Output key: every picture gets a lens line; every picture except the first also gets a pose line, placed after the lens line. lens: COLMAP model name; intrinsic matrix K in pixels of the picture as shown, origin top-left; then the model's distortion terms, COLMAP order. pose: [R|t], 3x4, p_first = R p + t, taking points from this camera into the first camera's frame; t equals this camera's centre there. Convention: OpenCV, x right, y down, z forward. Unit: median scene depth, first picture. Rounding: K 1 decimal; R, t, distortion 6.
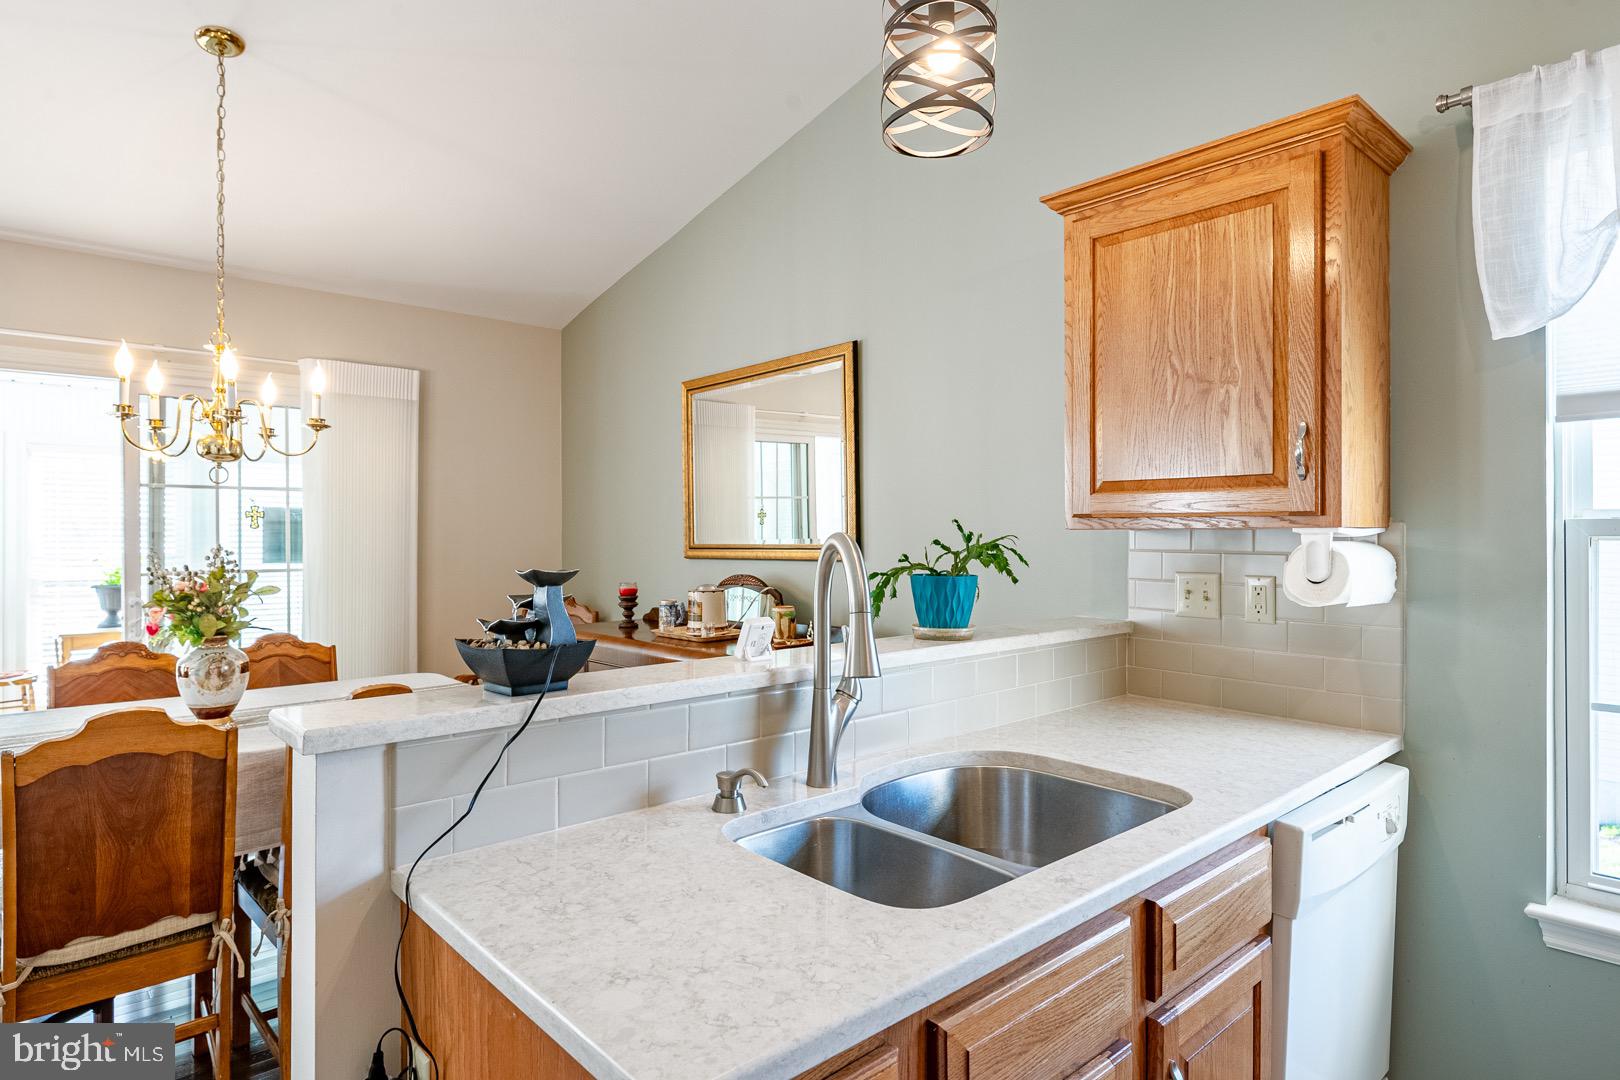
lens RADIAL K [[921.0, 0, 810.0], [0, 921.0, 540.0], [0, 0, 1]] dist [0.000879, -0.000092]
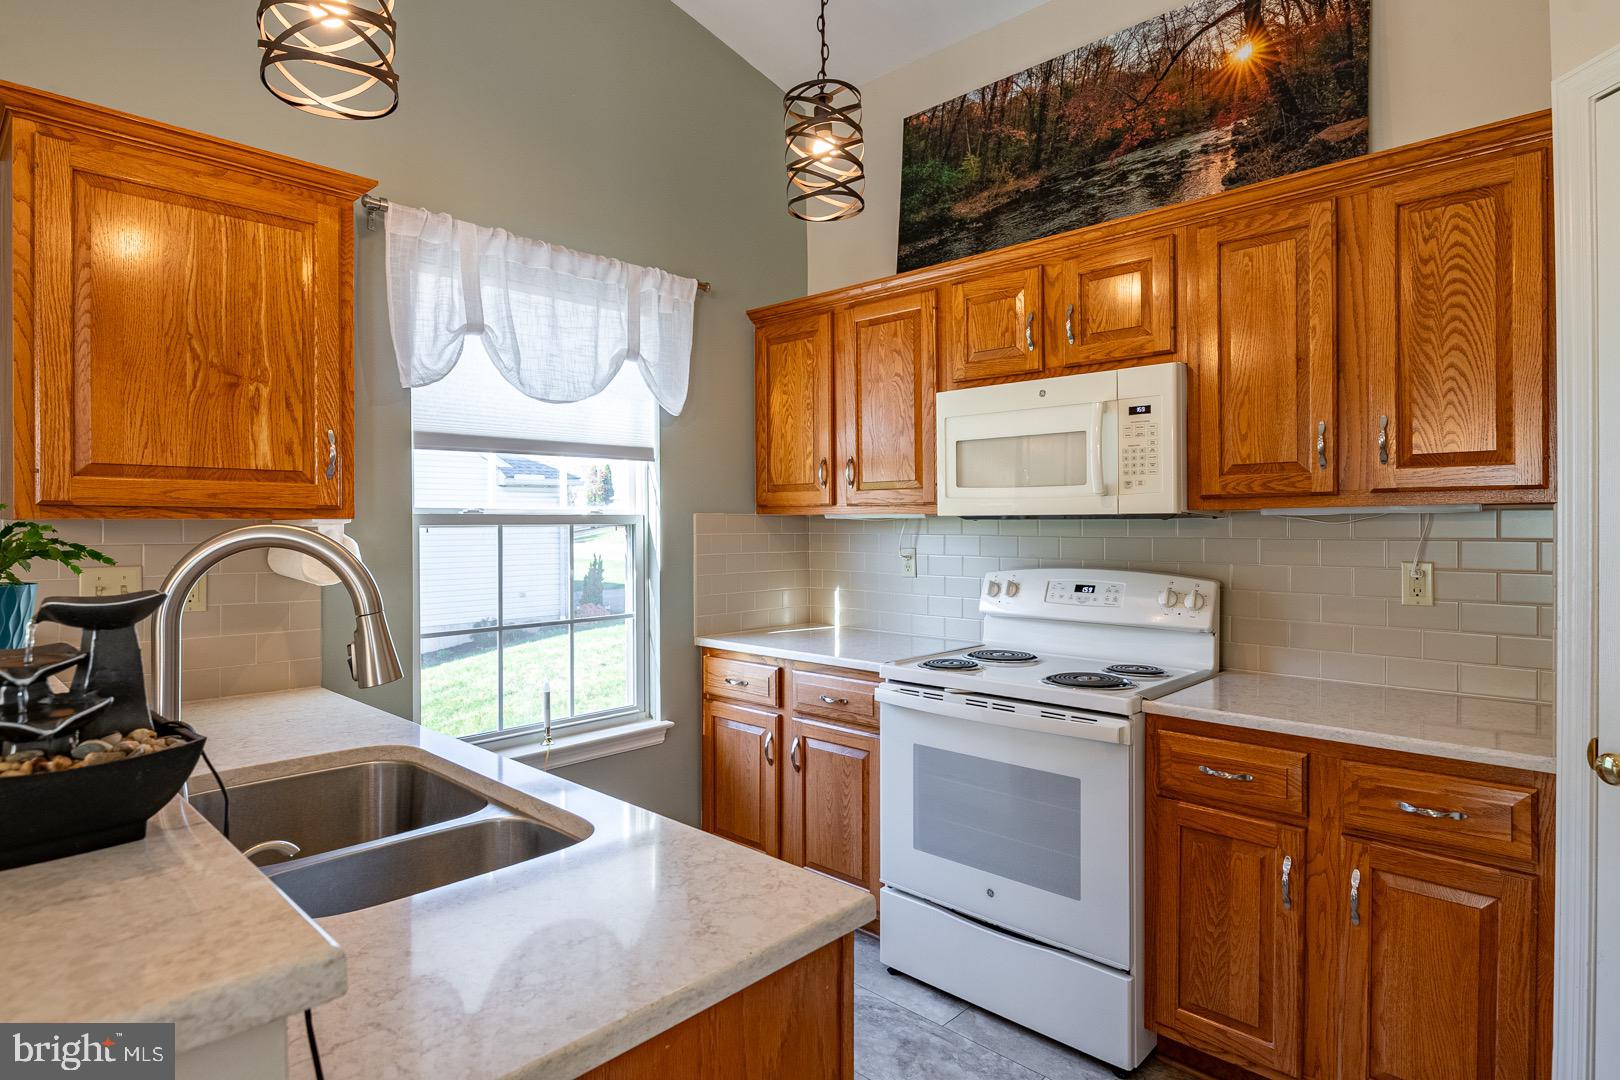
lens RADIAL K [[846.9, 0, 810.0], [0, 846.9, 540.0], [0, 0, 1]] dist [-0.002754, -0.000908]
pose [[-0.087954, -0.017882, 0.995964, -0.570789], [0.013564, 0.999725, 0.019147, 0.001038], [-0.996032, 0.015194, -0.087687, 0.458518]]
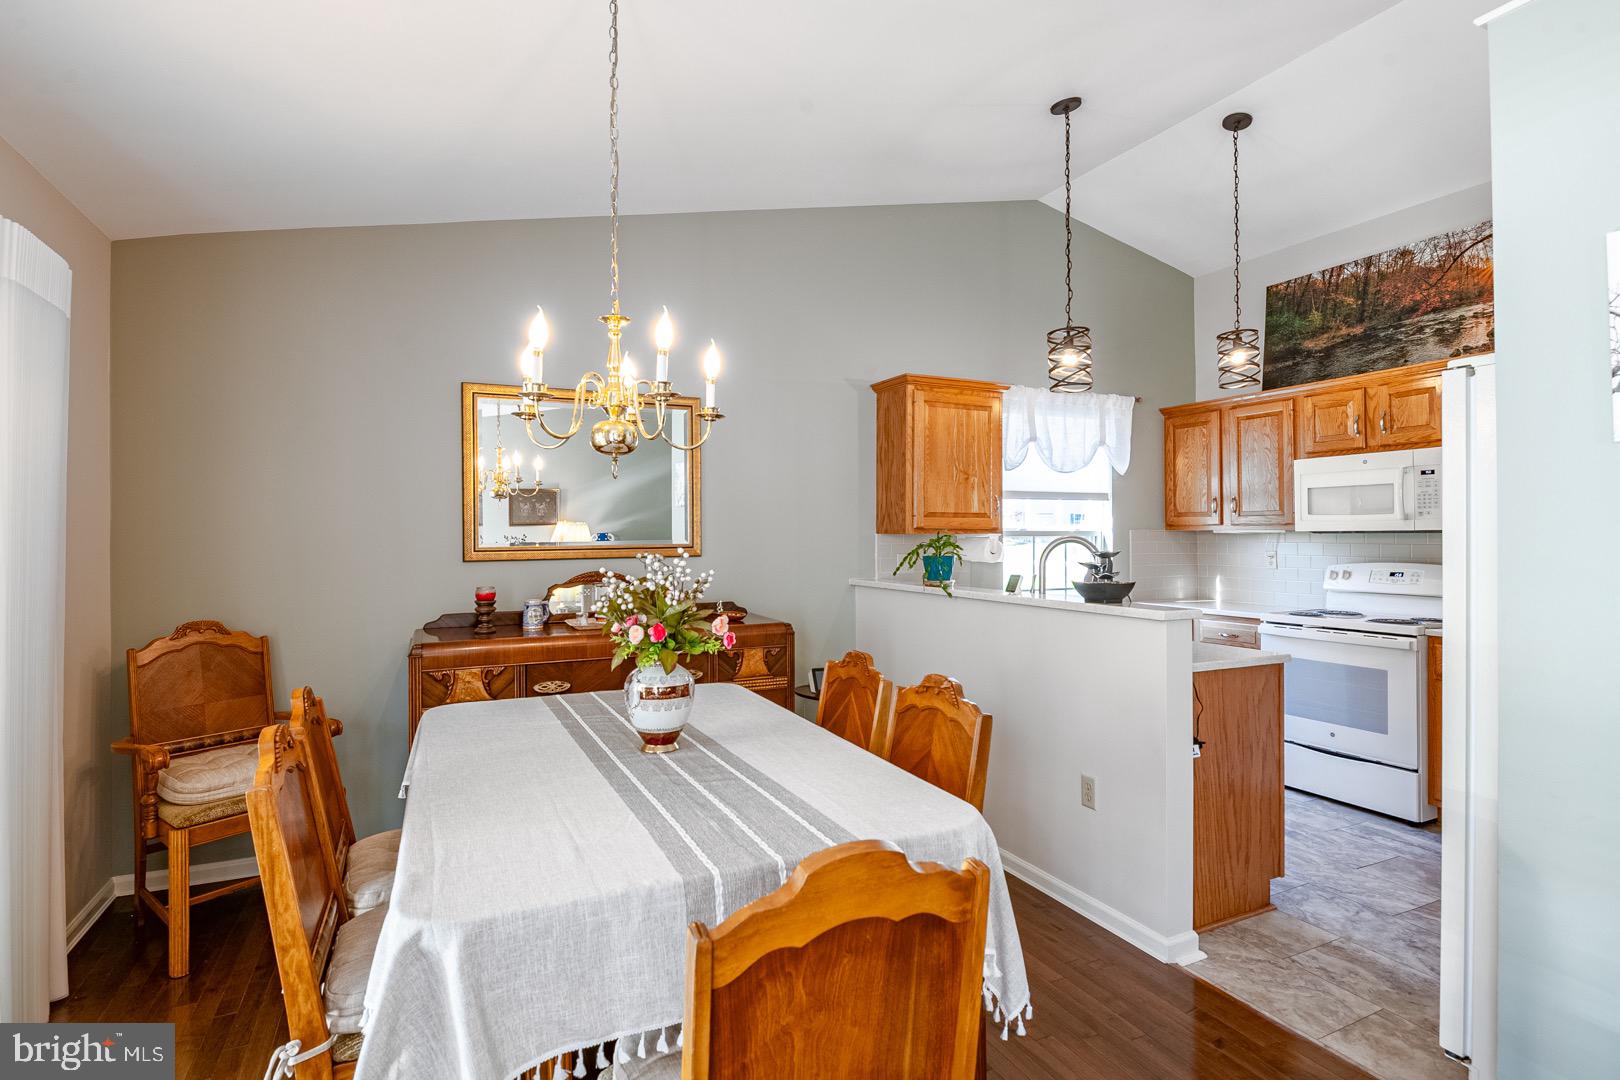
lens RADIAL K [[795.2, 0, 807.9], [0, 795.2, 534.4], [0, 0, 1]] dist [0.001488, -0.009843]
pose [[0.276981, 0.004294, 0.960866, -1.769713], [0.012211, 0.999894, -0.007988, 0.000850], [-0.960798, 0.013945, 0.276899, 0.837307]]
